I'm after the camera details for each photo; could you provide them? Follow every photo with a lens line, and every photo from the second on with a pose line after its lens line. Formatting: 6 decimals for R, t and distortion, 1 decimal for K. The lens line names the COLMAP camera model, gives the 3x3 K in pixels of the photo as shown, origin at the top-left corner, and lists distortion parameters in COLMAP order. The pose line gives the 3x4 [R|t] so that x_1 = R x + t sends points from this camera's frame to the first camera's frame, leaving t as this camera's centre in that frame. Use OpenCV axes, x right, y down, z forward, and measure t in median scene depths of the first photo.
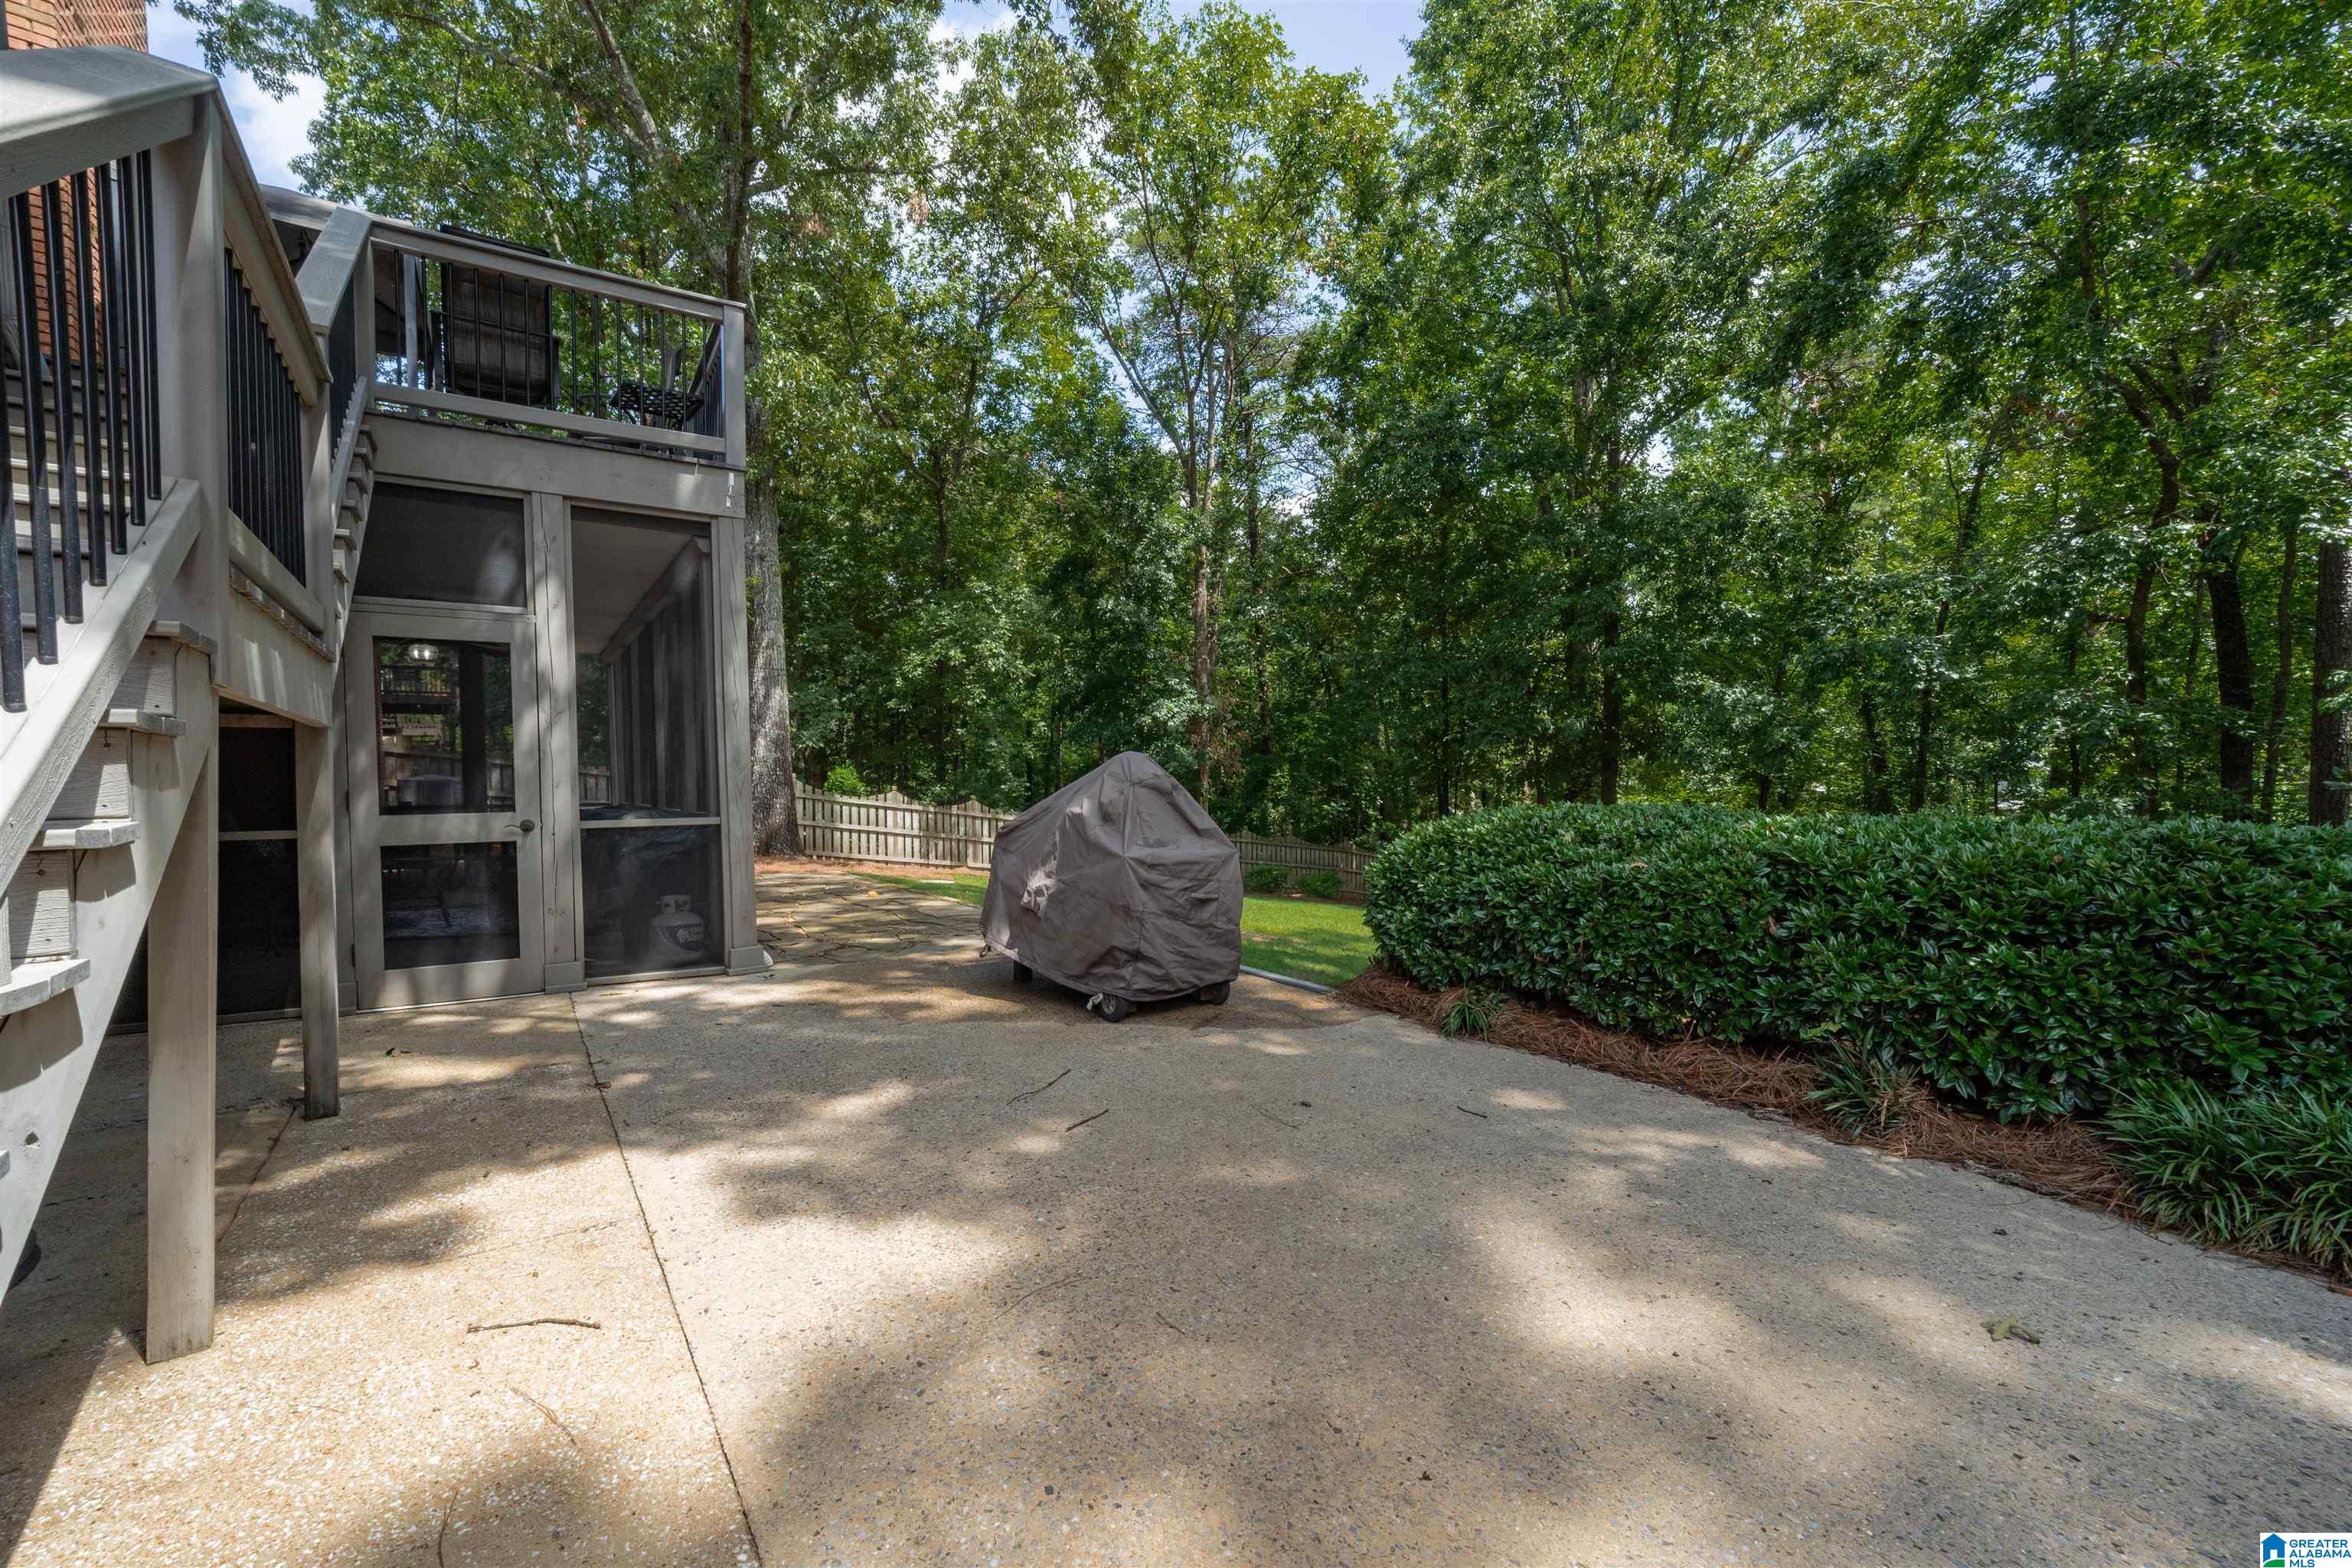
lens RADIAL K [[984.6, 0, 1176.0], [0, 984.6, 784.0], [0, 0, 1]] dist [0.001850, 0.000132]
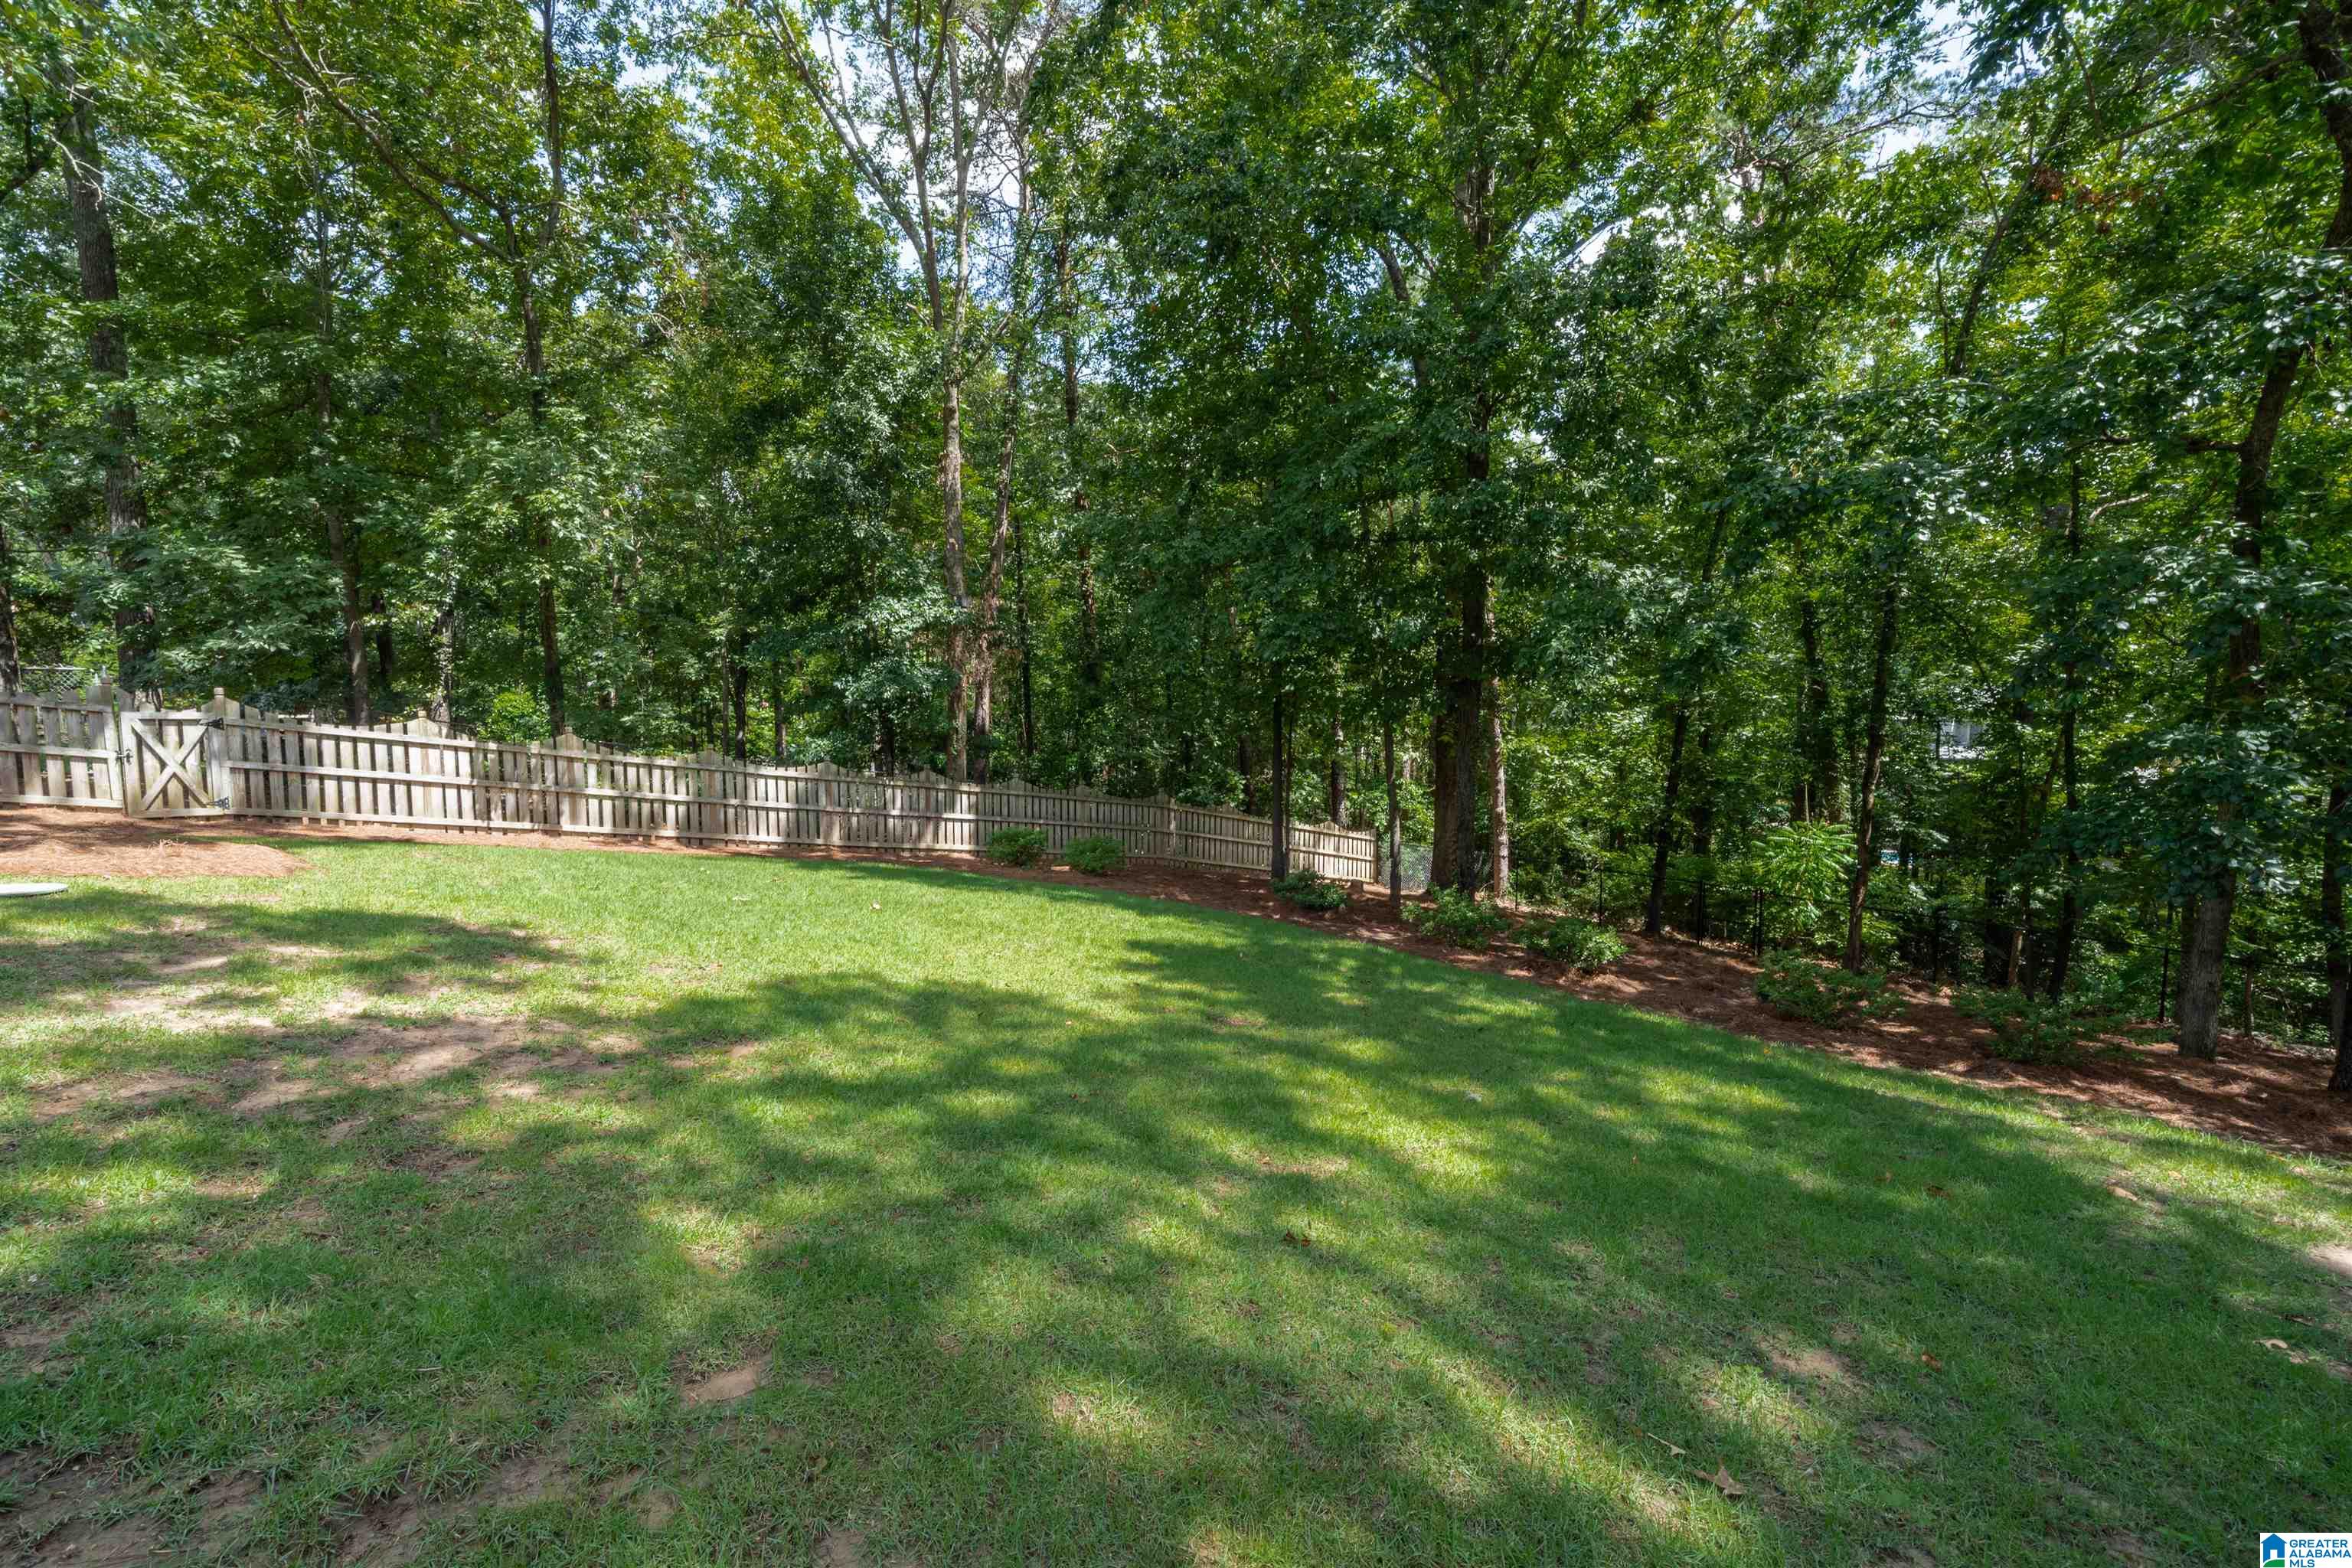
lens RADIAL K [[1033.2, 0, 1176.0], [0, 1033.2, 784.0], [0, 0, 1]] dist [0.001695, 0.000412]
pose [[0.996981, 0.003800, 0.077556, 0.163340], [-0.008062, 0.998470, 0.054714, 0.008838], [-0.077229, -0.055174, 0.995486, 0.256789]]
